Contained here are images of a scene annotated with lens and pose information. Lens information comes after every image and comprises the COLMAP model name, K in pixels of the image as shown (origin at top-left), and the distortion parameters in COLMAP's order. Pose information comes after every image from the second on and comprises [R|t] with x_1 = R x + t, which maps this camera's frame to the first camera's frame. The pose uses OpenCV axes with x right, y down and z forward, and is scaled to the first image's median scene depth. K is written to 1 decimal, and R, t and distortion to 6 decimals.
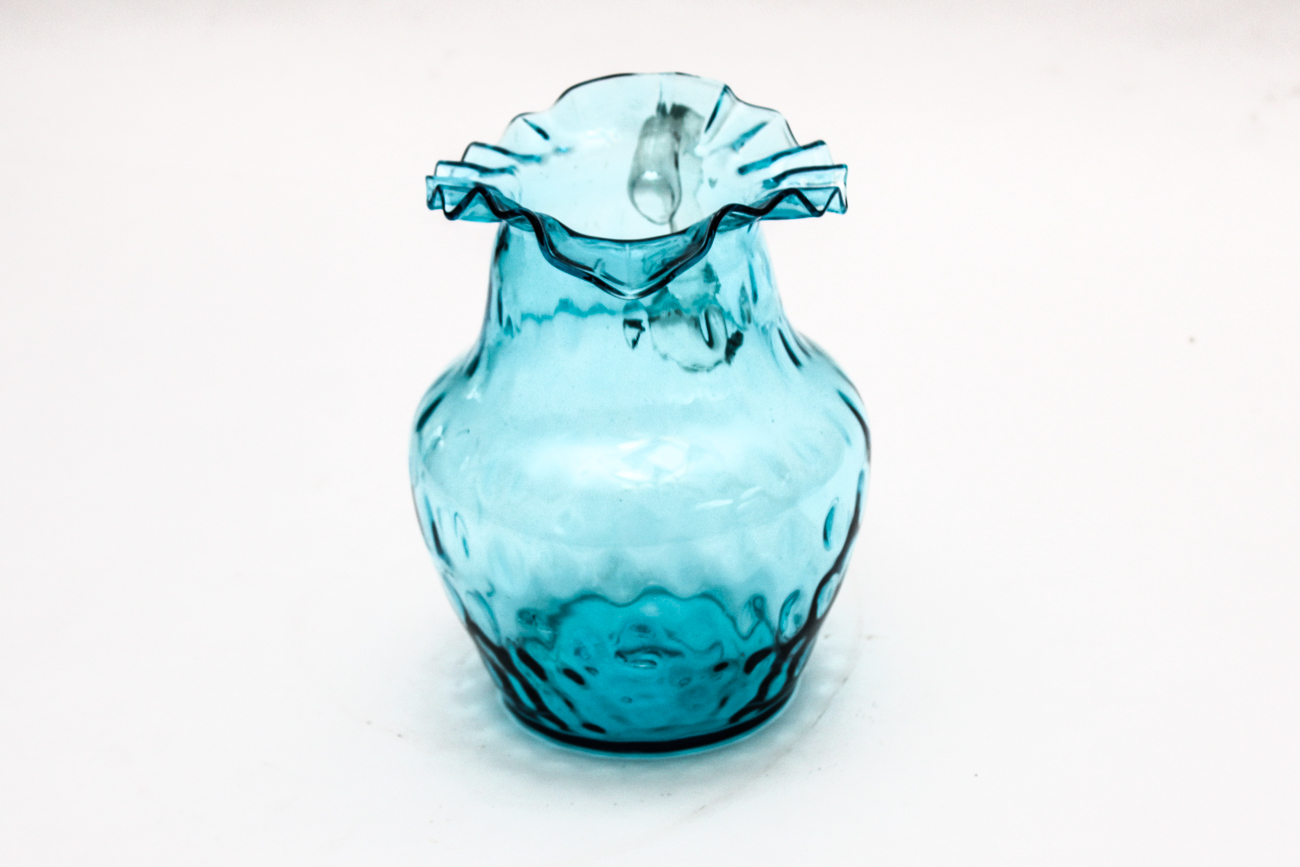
lens RADIAL K [[2446.4, 0, 650.0], [0, 2446.4, 433.5], [0, 0, 1]] dist [-0.309793, -0.021546]
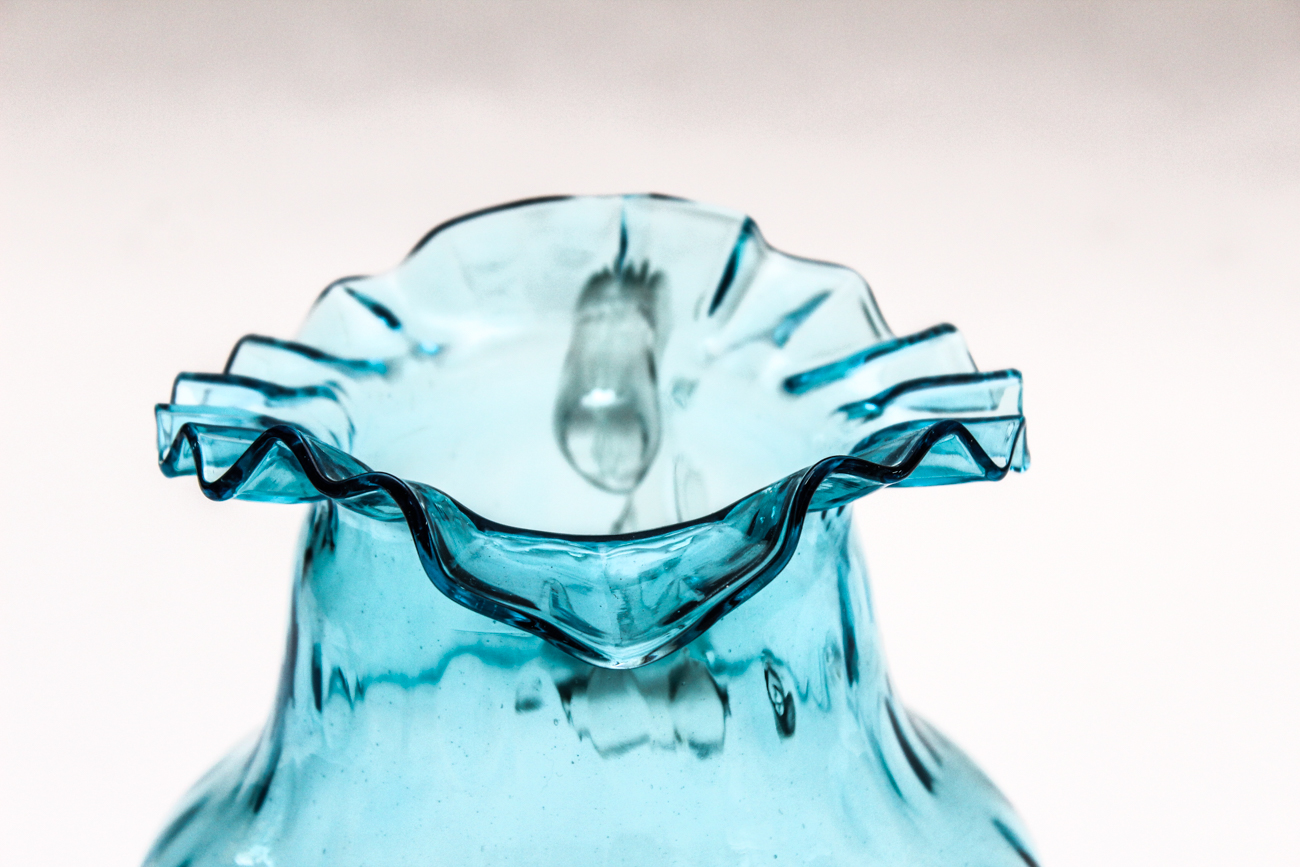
lens RADIAL K [[2318.7, 0, 650.0], [0, 2318.7, 433.5], [0, 0, 1]] dist [-0.022640, -0.173722]
pose [[0.988778, -0.015625, 0.148570, -0.063440], [0.028383, 0.996050, -0.084139, -0.058684], [-0.146668, 0.087411, 0.985316, 0.533417]]
